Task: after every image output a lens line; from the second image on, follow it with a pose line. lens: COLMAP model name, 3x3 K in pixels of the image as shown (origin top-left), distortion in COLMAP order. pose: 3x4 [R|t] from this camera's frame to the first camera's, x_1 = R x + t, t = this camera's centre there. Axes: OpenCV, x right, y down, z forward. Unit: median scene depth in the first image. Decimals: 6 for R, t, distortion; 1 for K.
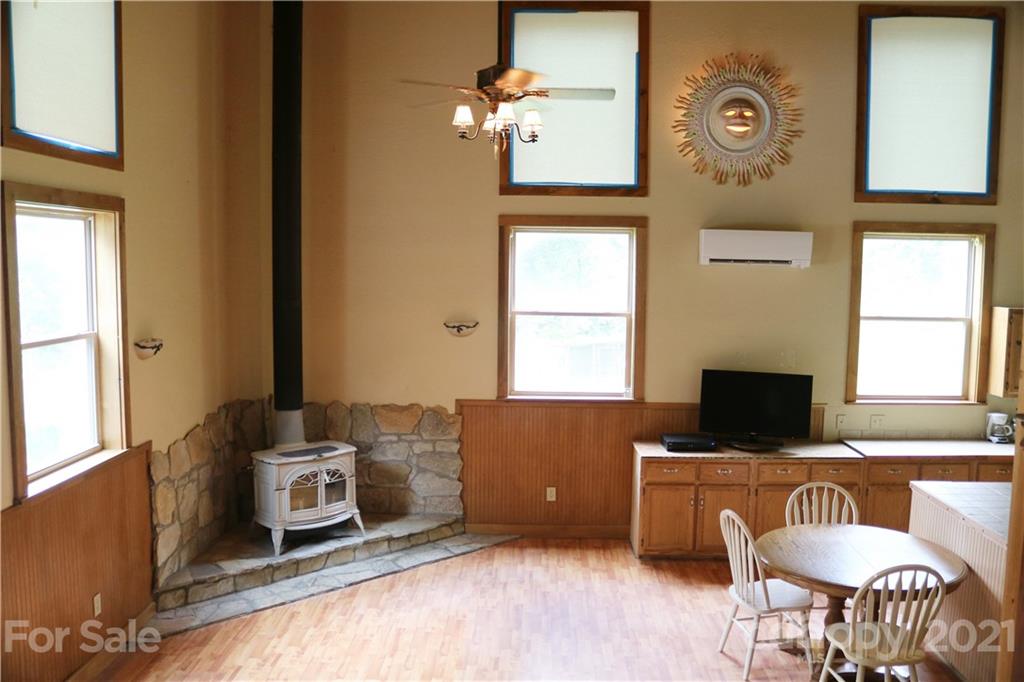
lens RADIAL K [[928.9, 0, 508.6], [0, 928.9, 326.6], [0, 0, 1]] dist [-0.163760, 0.151570]
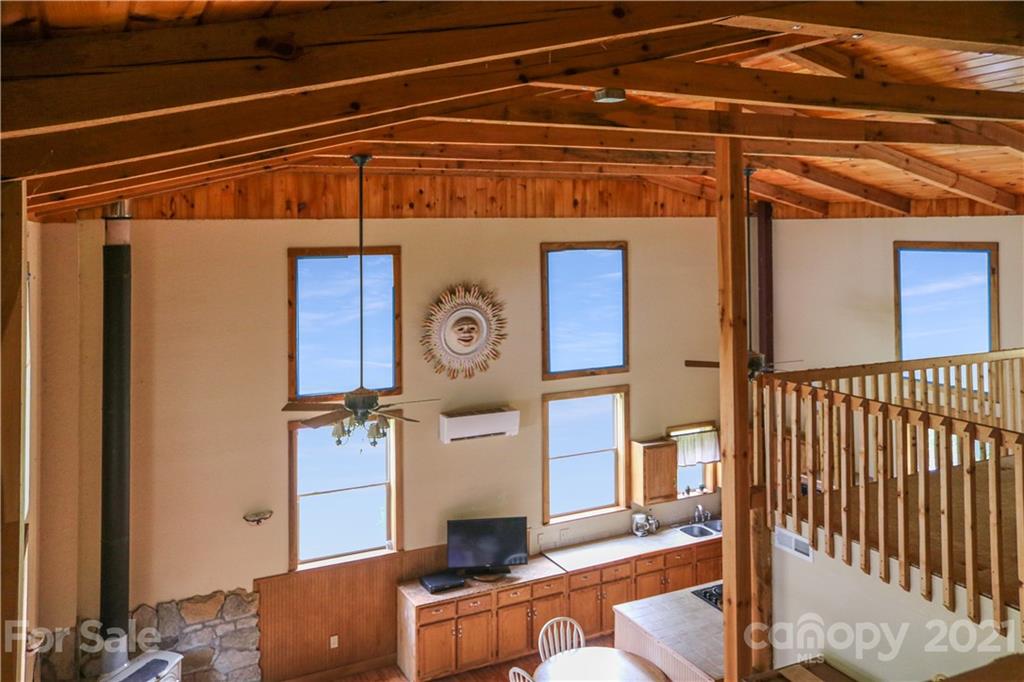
lens RADIAL K [[859.4, 0, 549.8], [0, 859.4, 217.1], [0, 0, 1]] dist [-0.010277, 0.044435]
pose [[0.877509, -0.006822, 0.479511, -0.254811], [0.059160, 0.993801, -0.094126, -0.264718], [-0.475897, 0.110964, 0.872473, -0.213205]]
